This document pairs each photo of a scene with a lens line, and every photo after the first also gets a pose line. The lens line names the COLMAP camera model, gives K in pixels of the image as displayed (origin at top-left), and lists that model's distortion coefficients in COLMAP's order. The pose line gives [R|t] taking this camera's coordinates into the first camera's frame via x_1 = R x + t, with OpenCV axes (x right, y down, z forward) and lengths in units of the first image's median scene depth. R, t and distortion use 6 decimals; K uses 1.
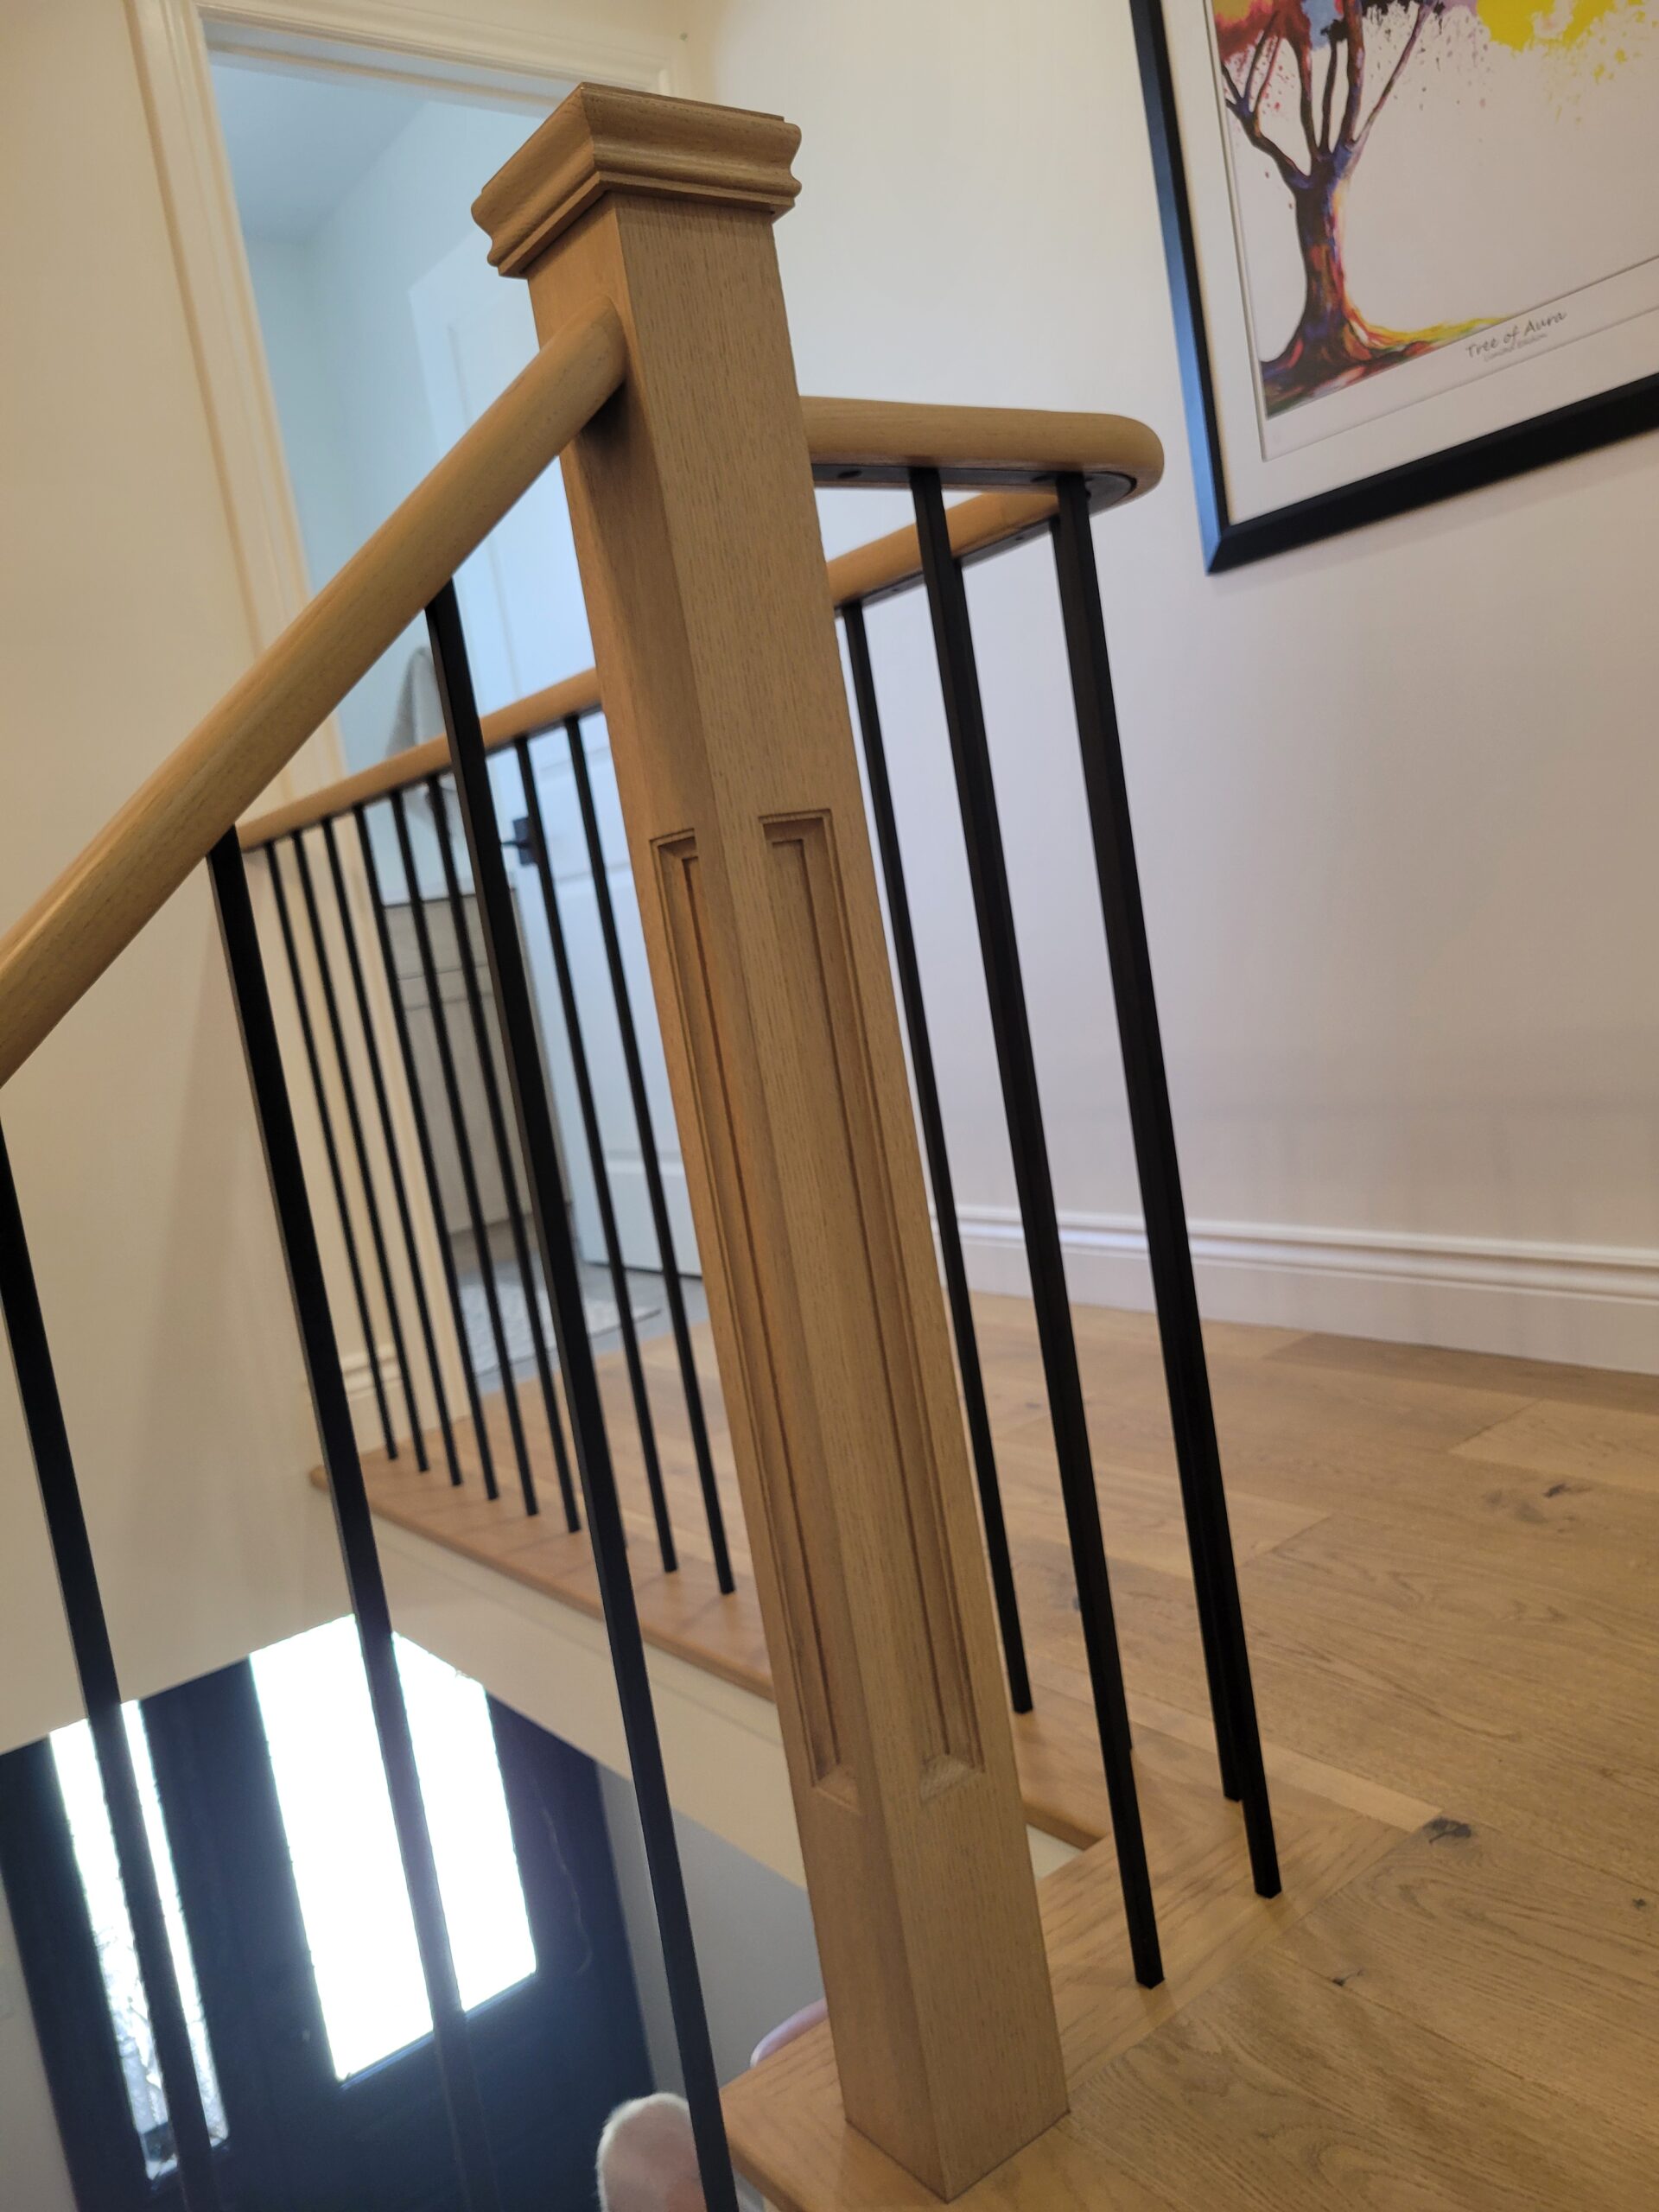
lens RADIAL K [[1676.8, 0, 832.2], [0, 1676.8, 1105.8], [0, 0, 1]] dist [0.044477, -0.028772]
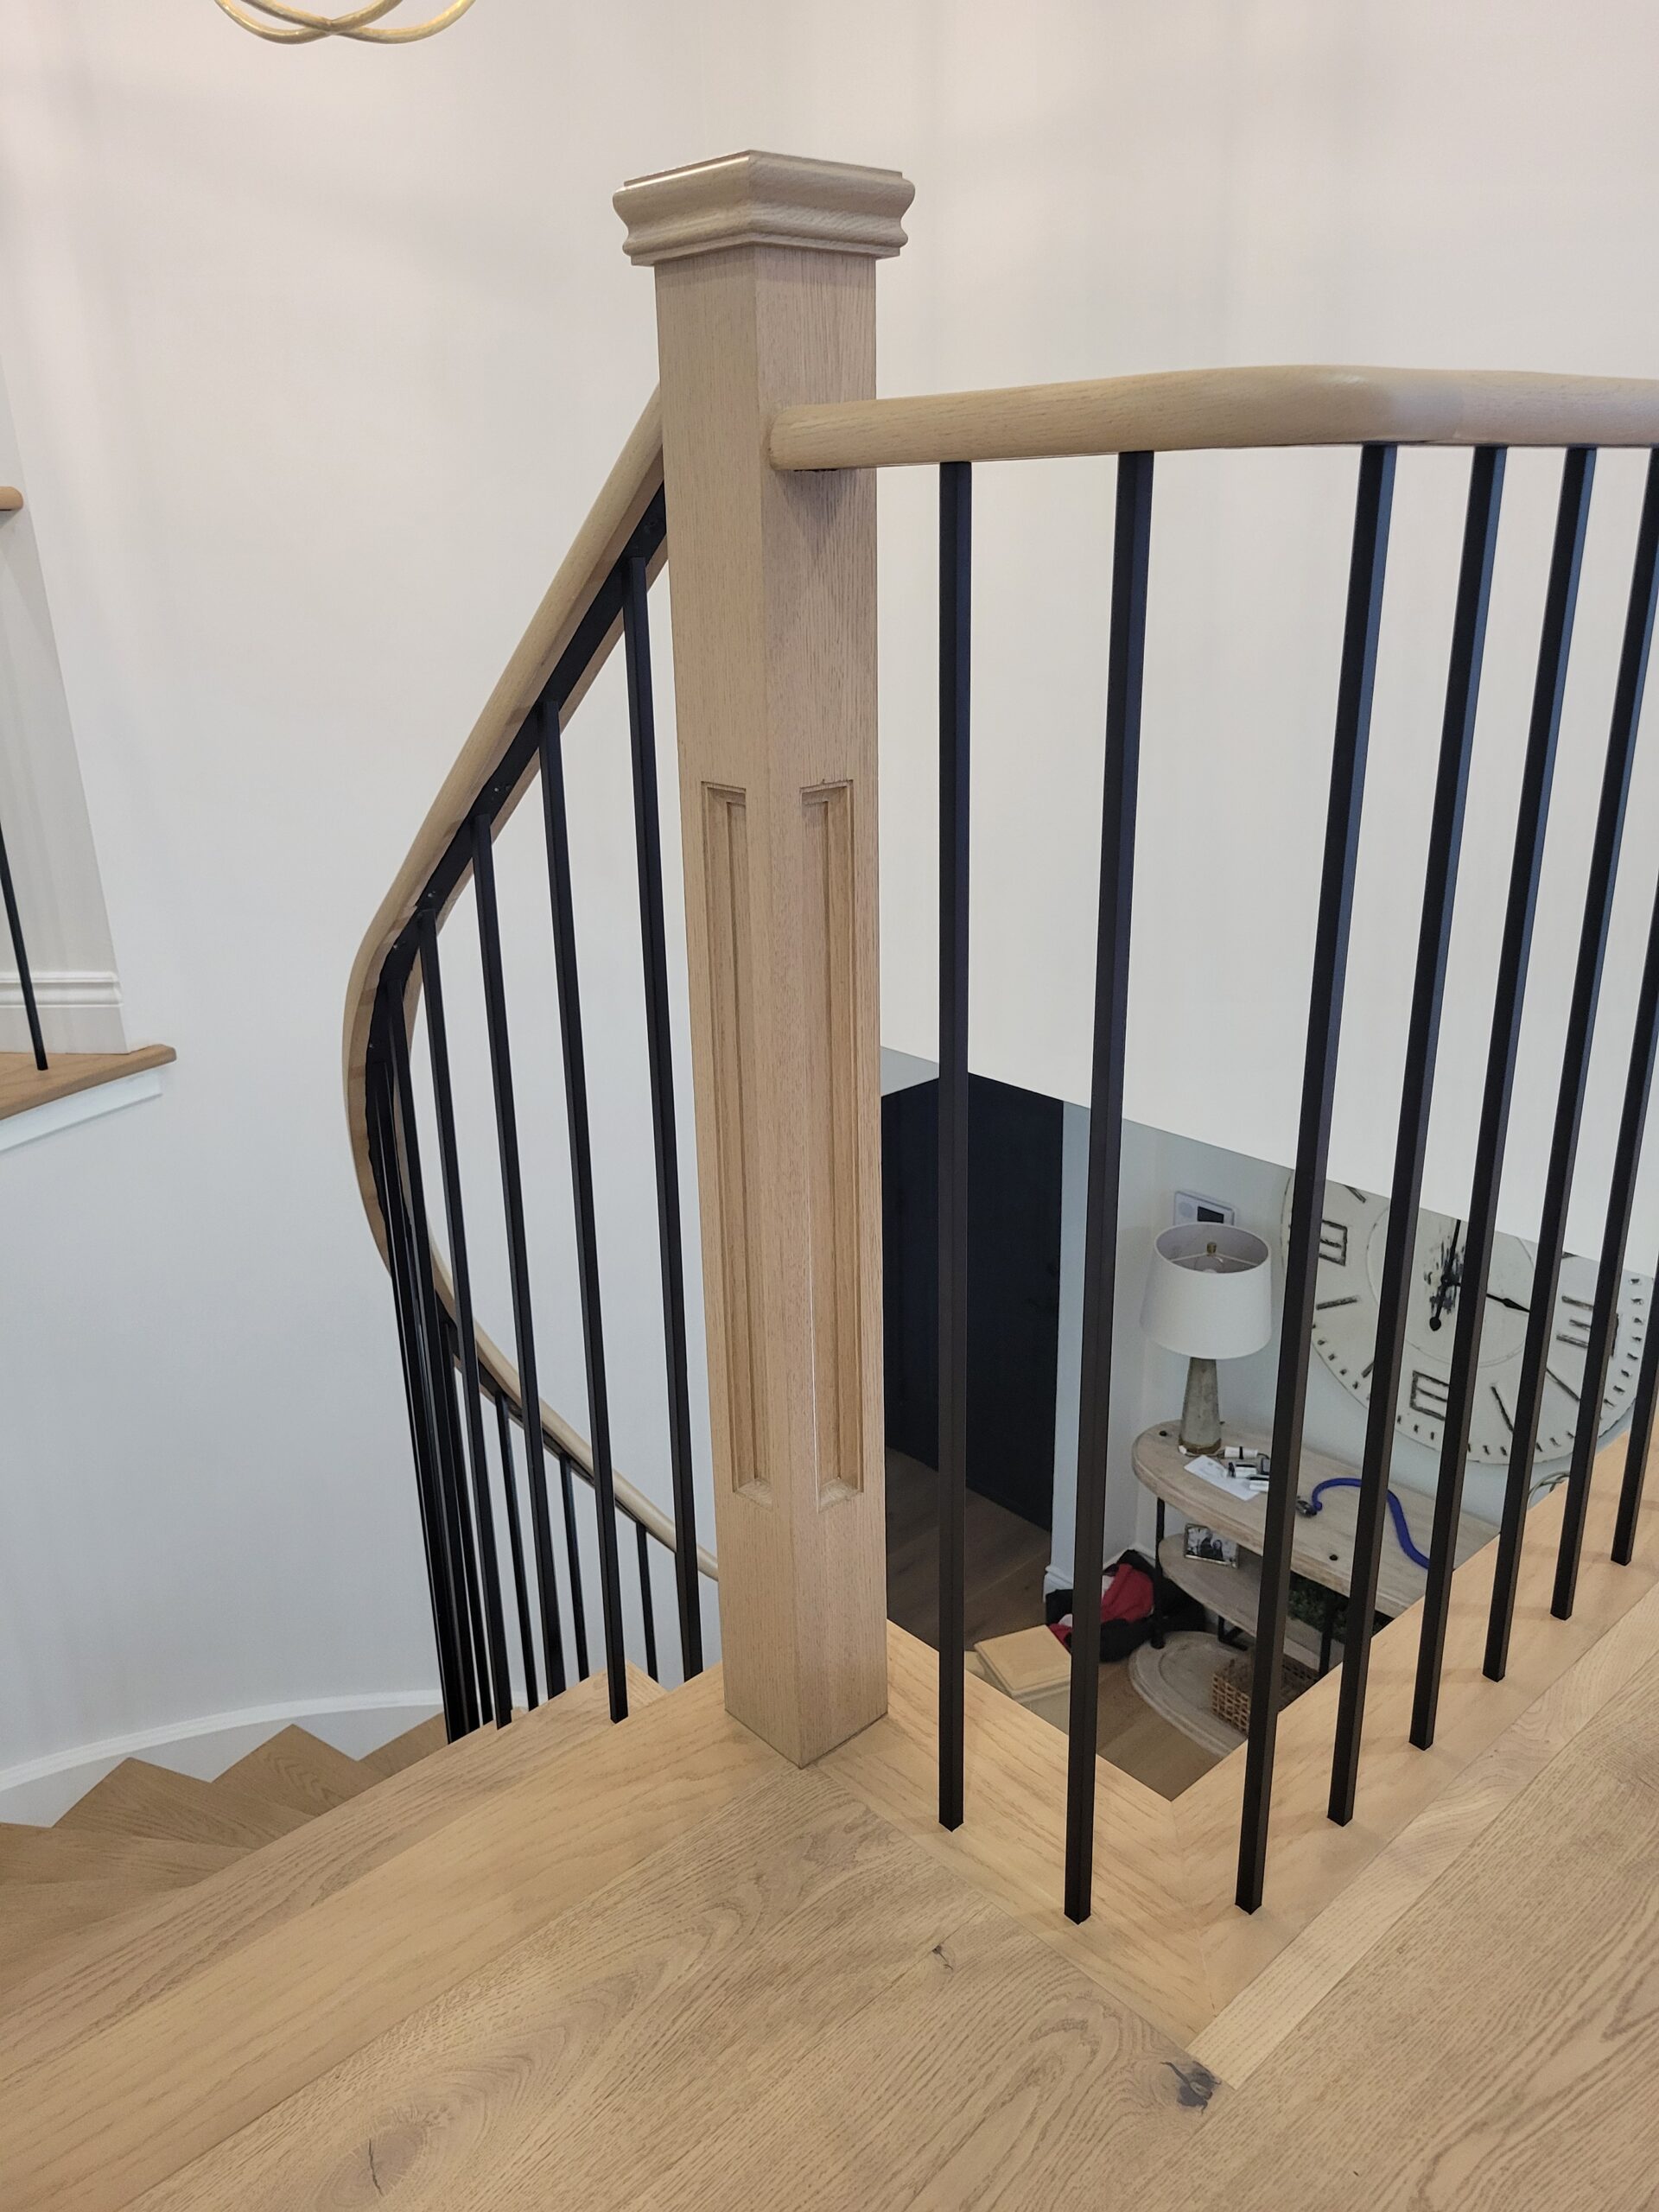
lens RADIAL K [[1676.8, 0, 827.2], [0, 1676.8, 1111.4], [0, 0, 1]] dist [0.044477, -0.028772]
pose [[0.102673, 0.489443, -0.865970, 1.009566], [-0.101348, 0.871188, 0.480376, -0.482785], [0.989539, 0.038443, 0.139052, 0.795300]]
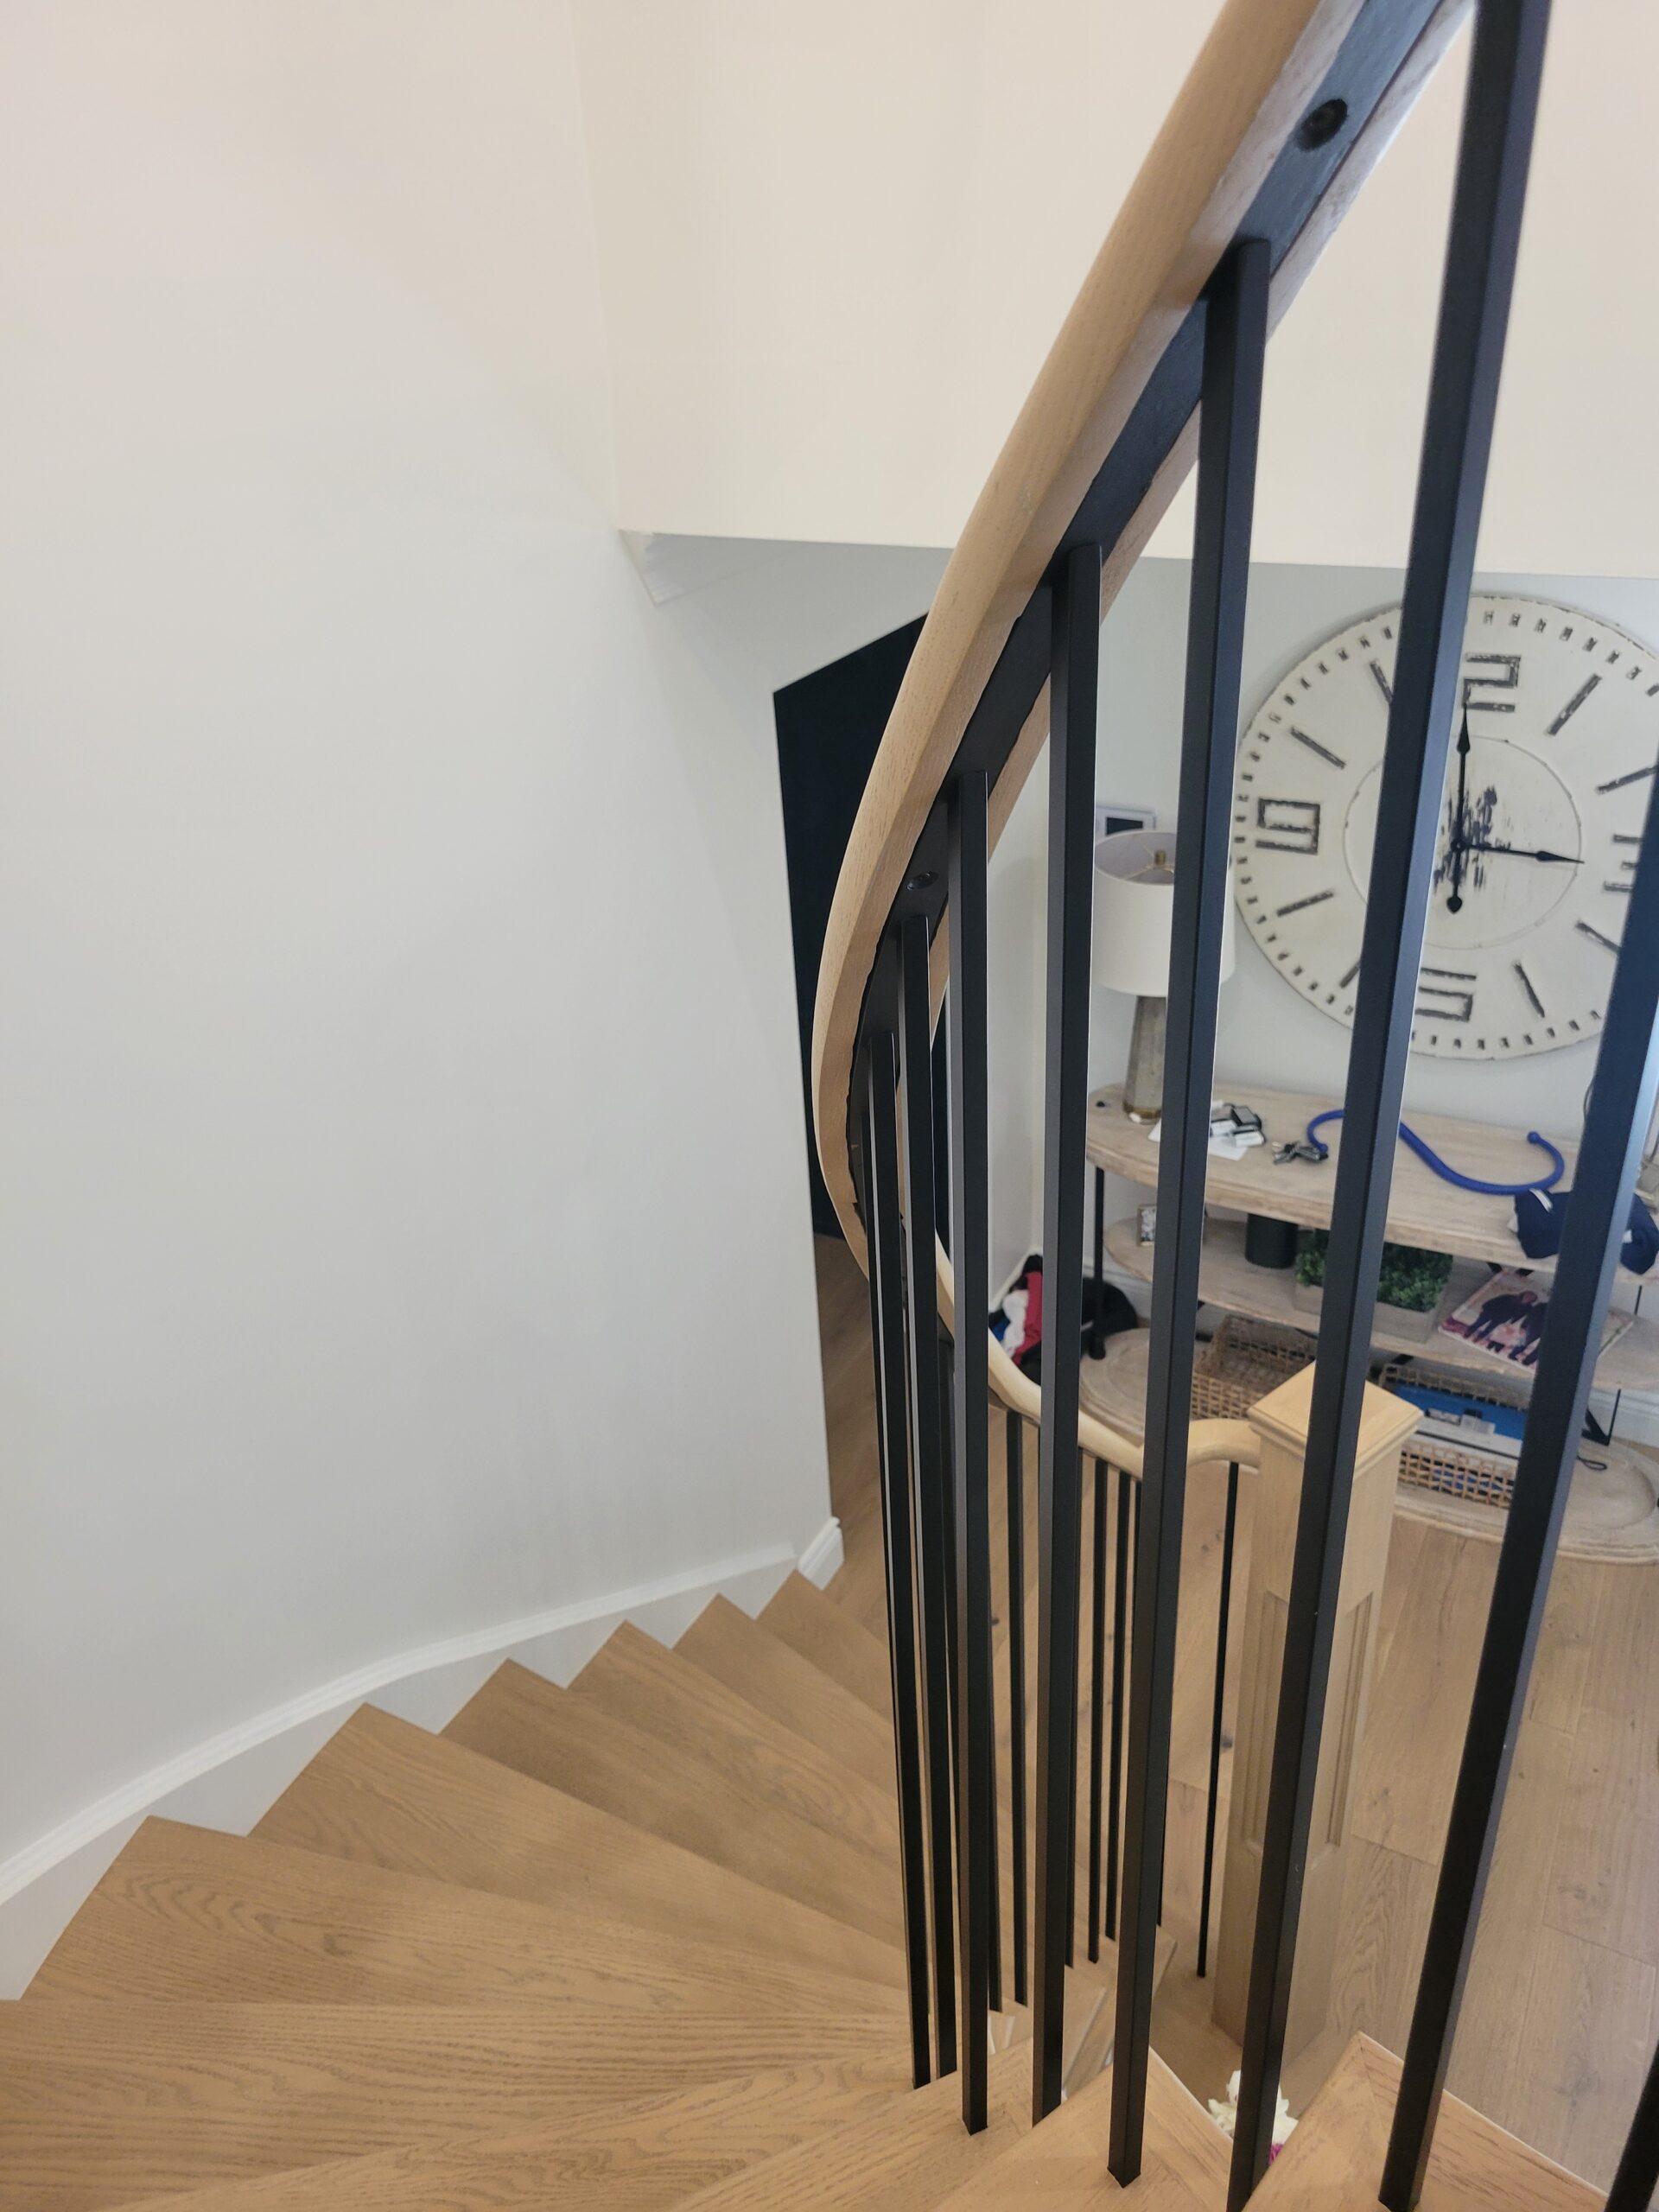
lens RADIAL K [[1676.8, 0, 825.3], [0, 1676.8, 1095.5], [0, 0, 1]] dist [0.044477, -0.028772]
pose [[0.429056, 0.556533, -0.711465, -0.258972], [-0.114689, 0.814838, 0.568230, 0.482919], [0.895967, -0.162205, 0.413439, 0.220229]]
